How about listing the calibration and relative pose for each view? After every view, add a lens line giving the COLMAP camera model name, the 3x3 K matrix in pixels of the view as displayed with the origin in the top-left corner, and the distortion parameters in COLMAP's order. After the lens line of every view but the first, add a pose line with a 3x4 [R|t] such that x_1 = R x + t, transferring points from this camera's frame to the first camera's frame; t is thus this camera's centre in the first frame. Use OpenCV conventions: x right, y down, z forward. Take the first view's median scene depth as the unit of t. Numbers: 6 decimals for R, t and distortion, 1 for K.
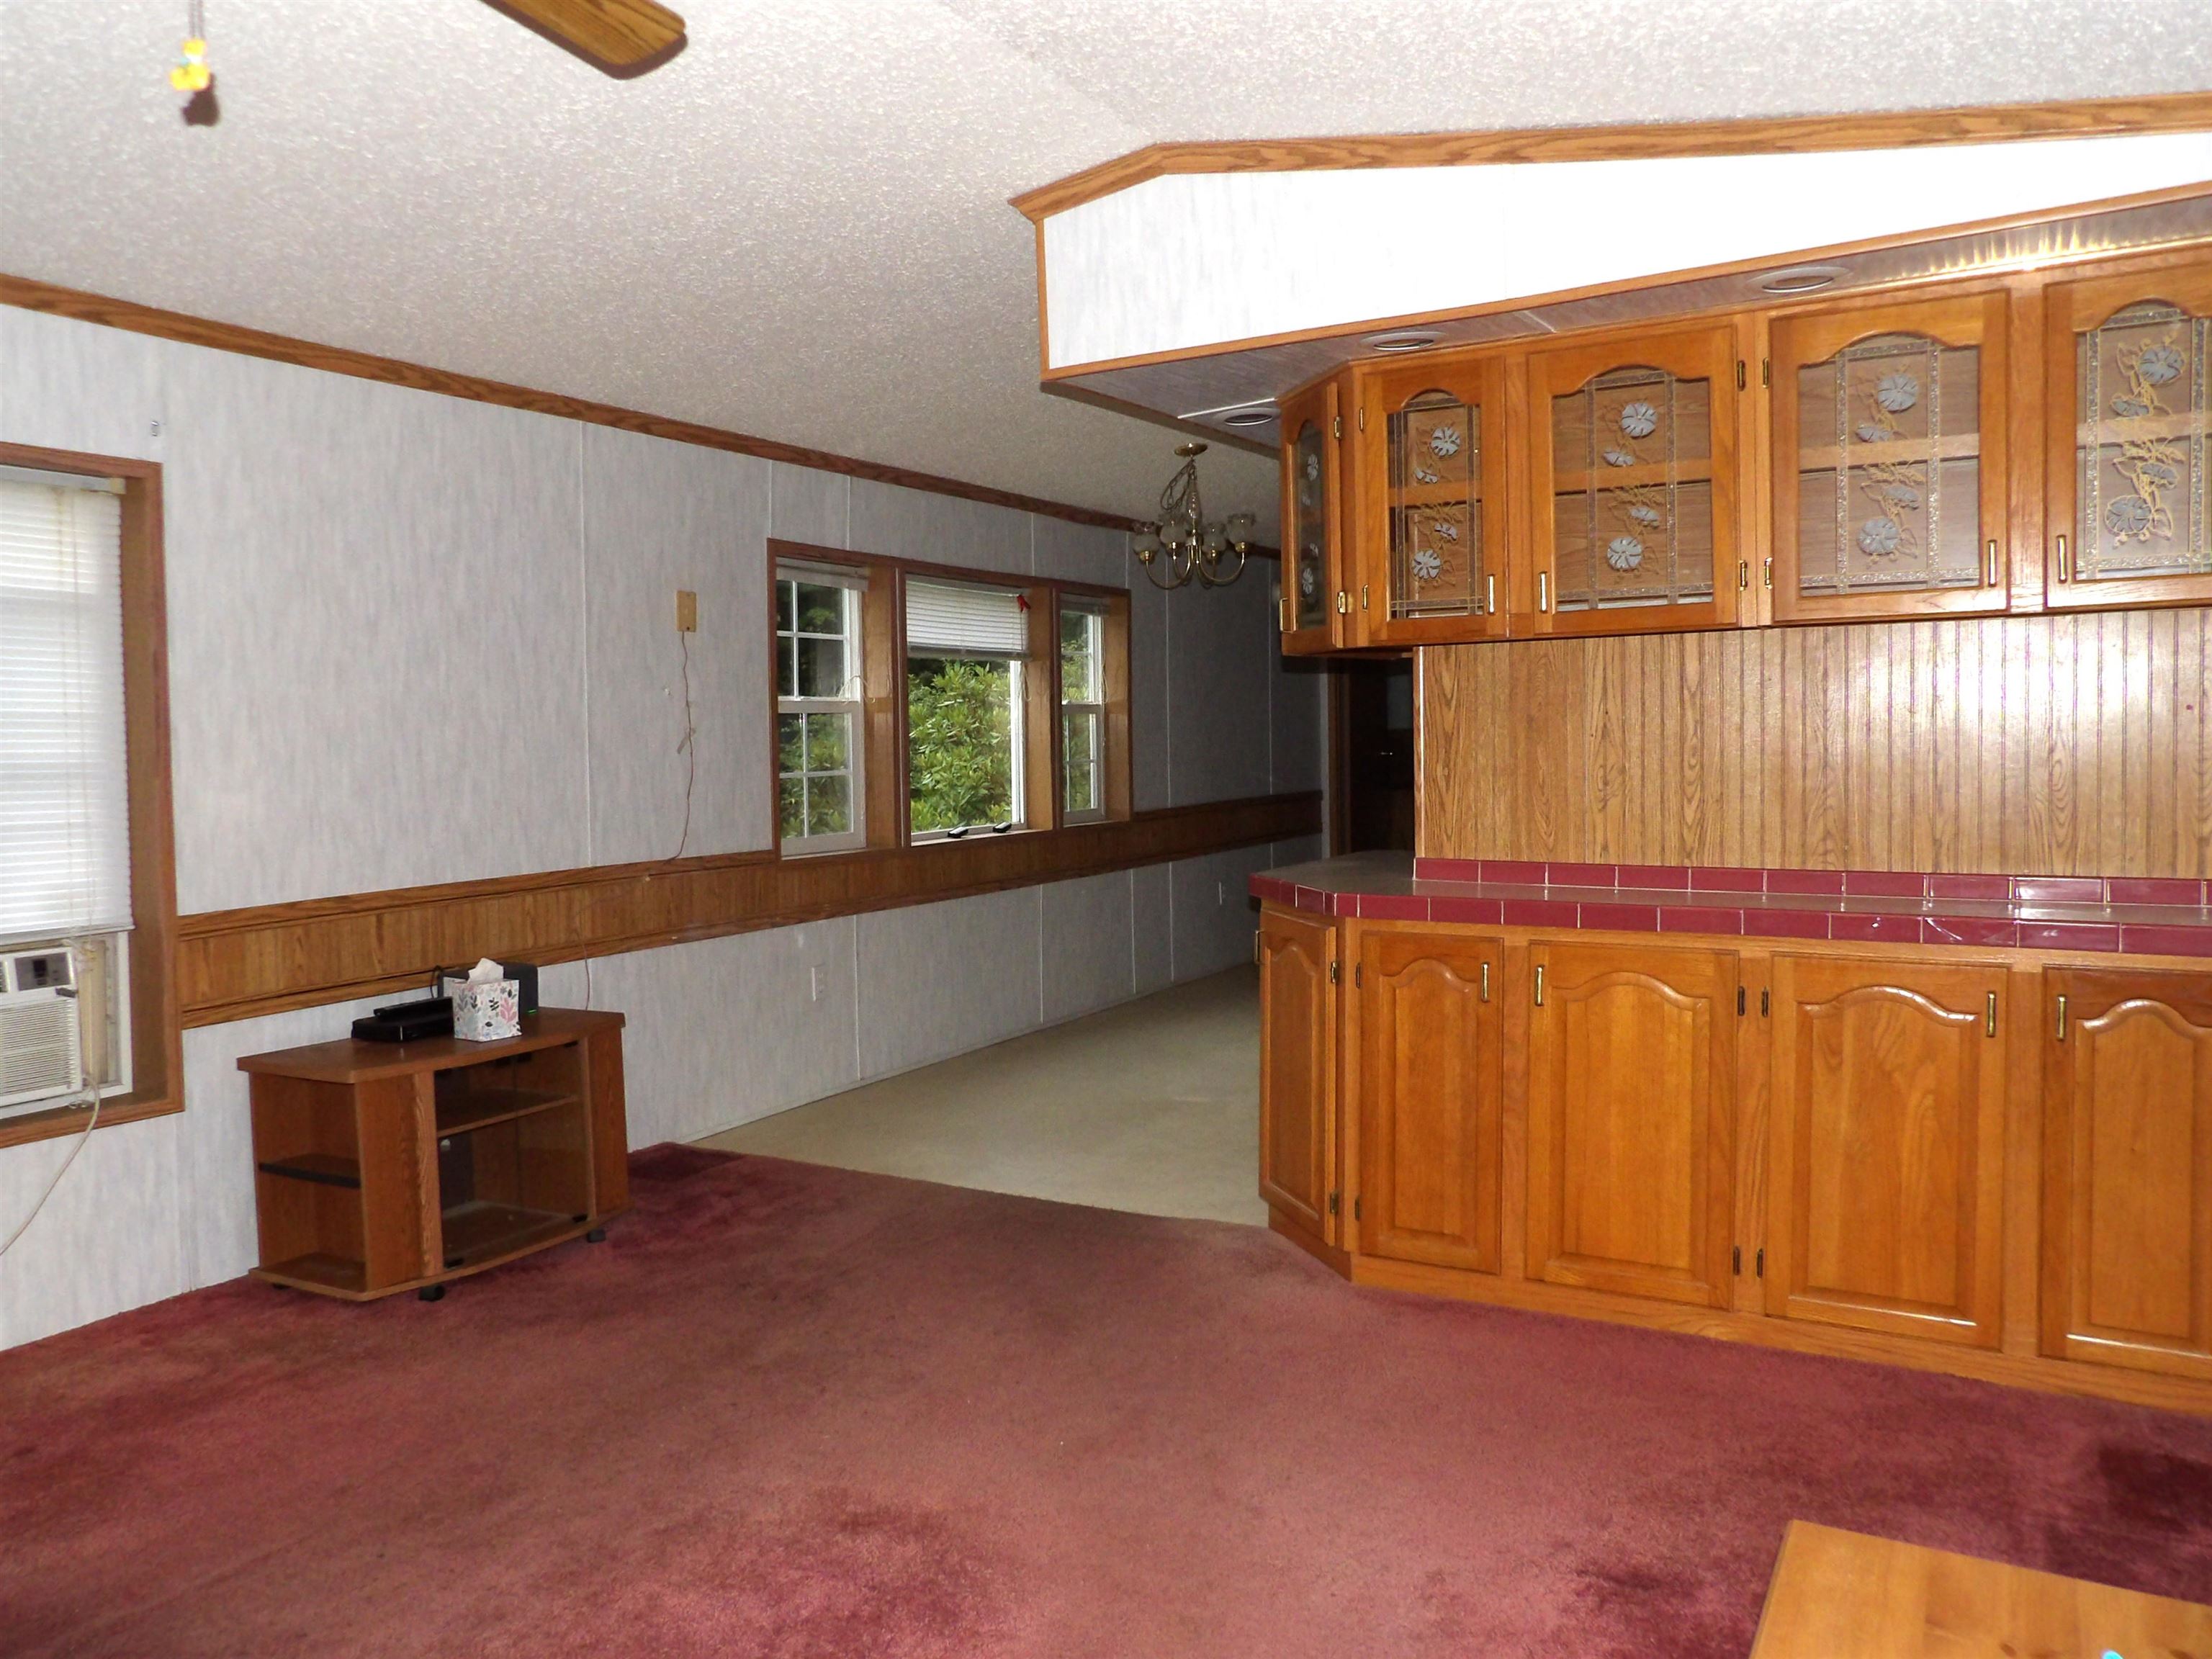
lens RADIAL K [[1684.4, 0, 1106.0], [0, 1684.4, 829.5], [0, 0, 1]] dist [-0.052944, 0.059398]
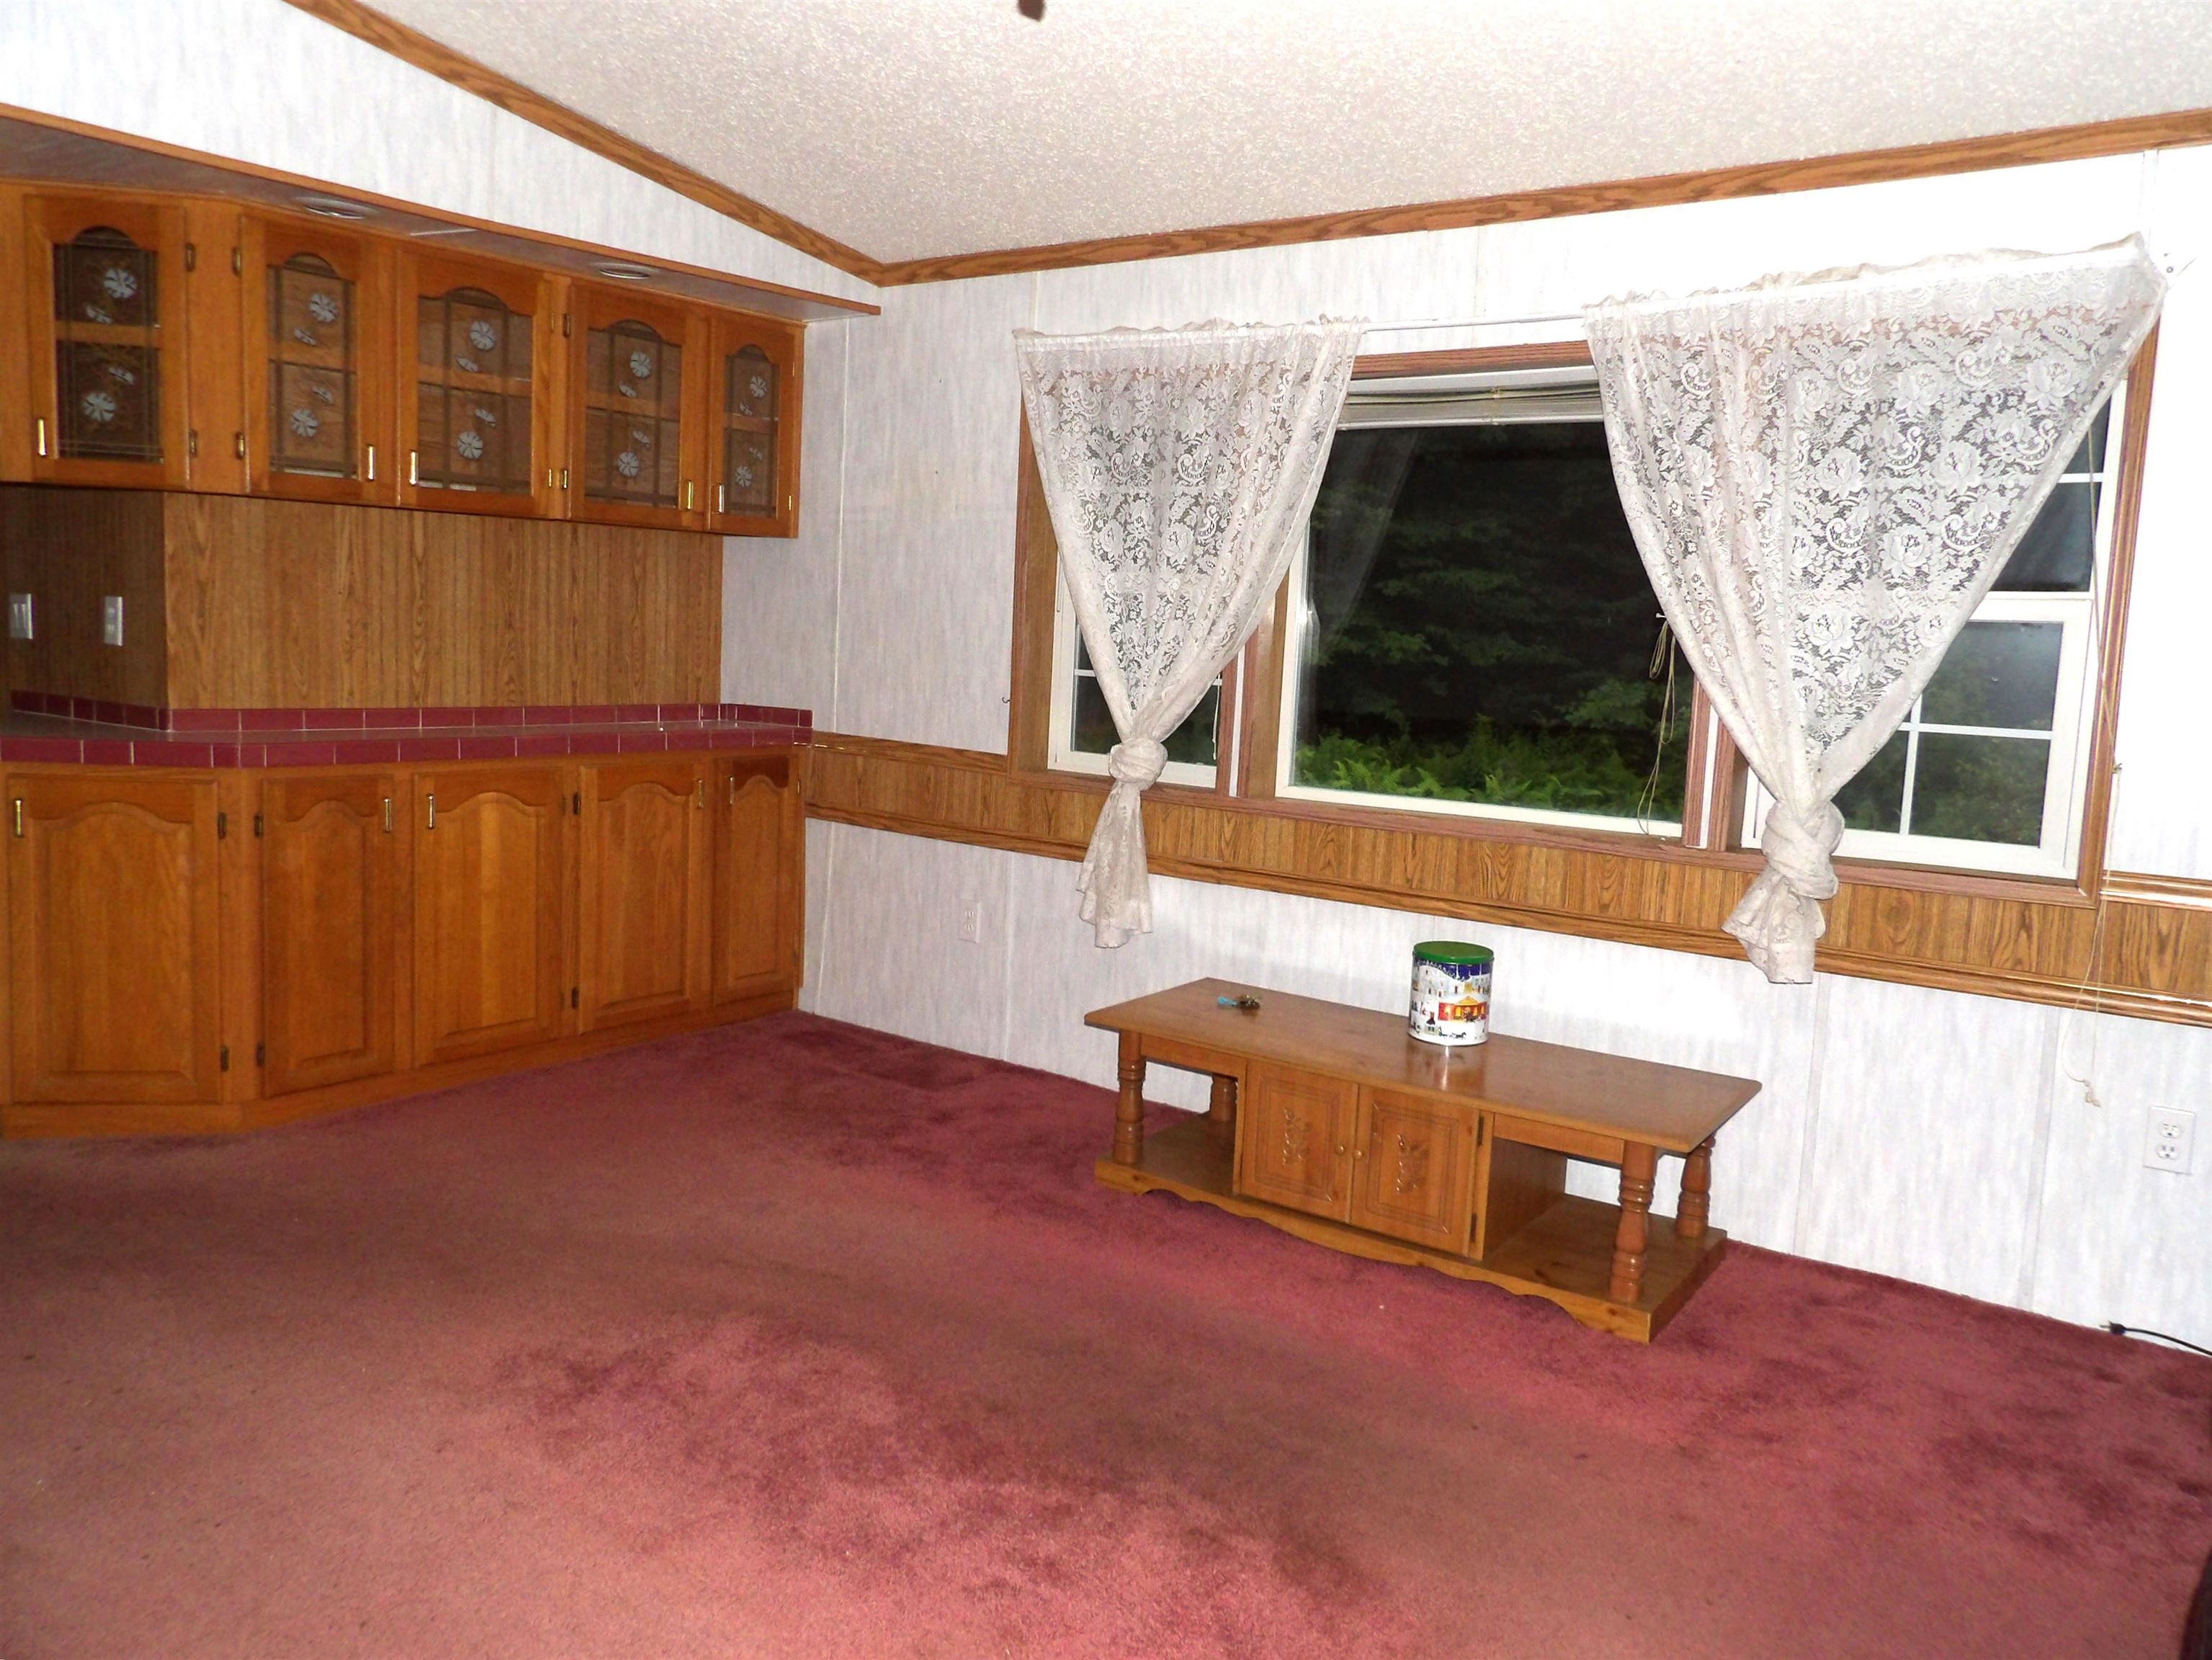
lens RADIAL K [[1627.8, 0, 1096.5], [0, 1627.8, 810.6], [0, 0, 1]] dist [-0.034088, 0.045603]
pose [[0.113683, -0.088798, 0.989541, -0.747802], [0.011654, 0.996049, 0.088043, -0.001004], [-0.993449, 0.001523, 0.114268, 0.387138]]
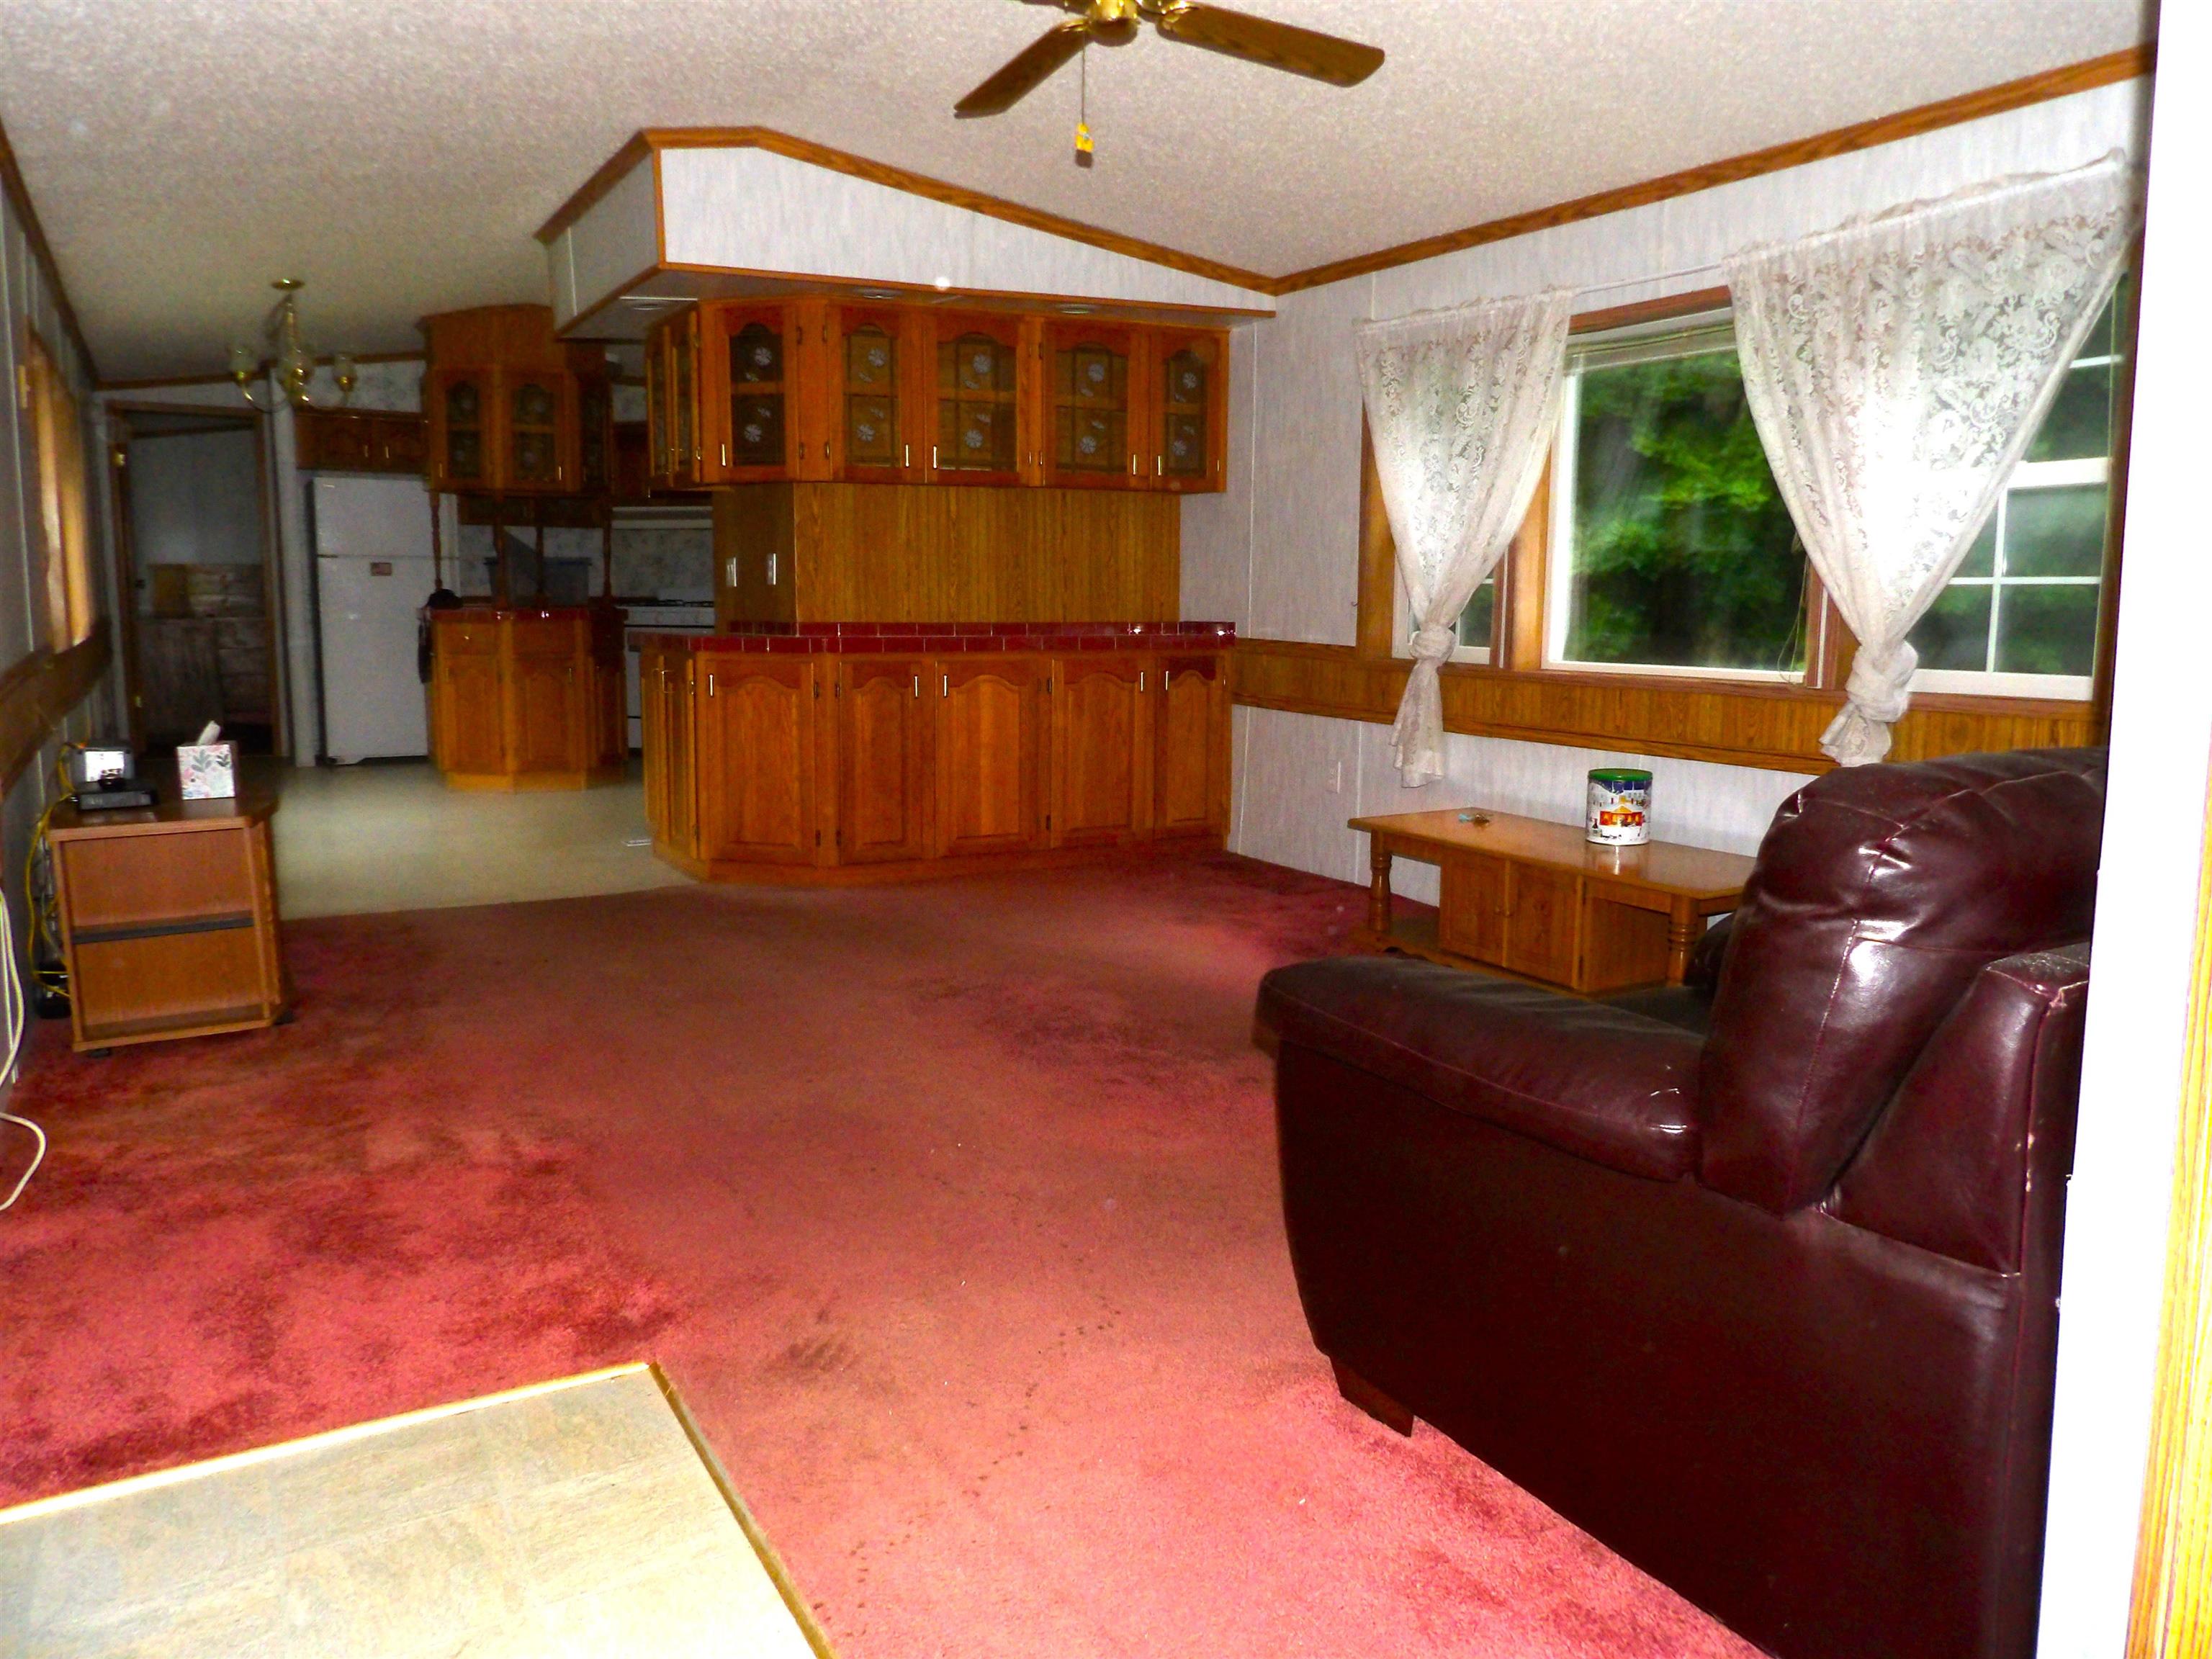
lens RADIAL K [[1595.7, 0, 1096.4], [0, 1595.7, 823.1], [0, 0, 1]] dist [-0.041983, 0.046229]
pose [[0.515132, -0.103573, 0.850830, -1.014474], [0.036604, 0.994425, 0.098891, 0.071432], [-0.856329, -0.019798, 0.516052, 0.007941]]
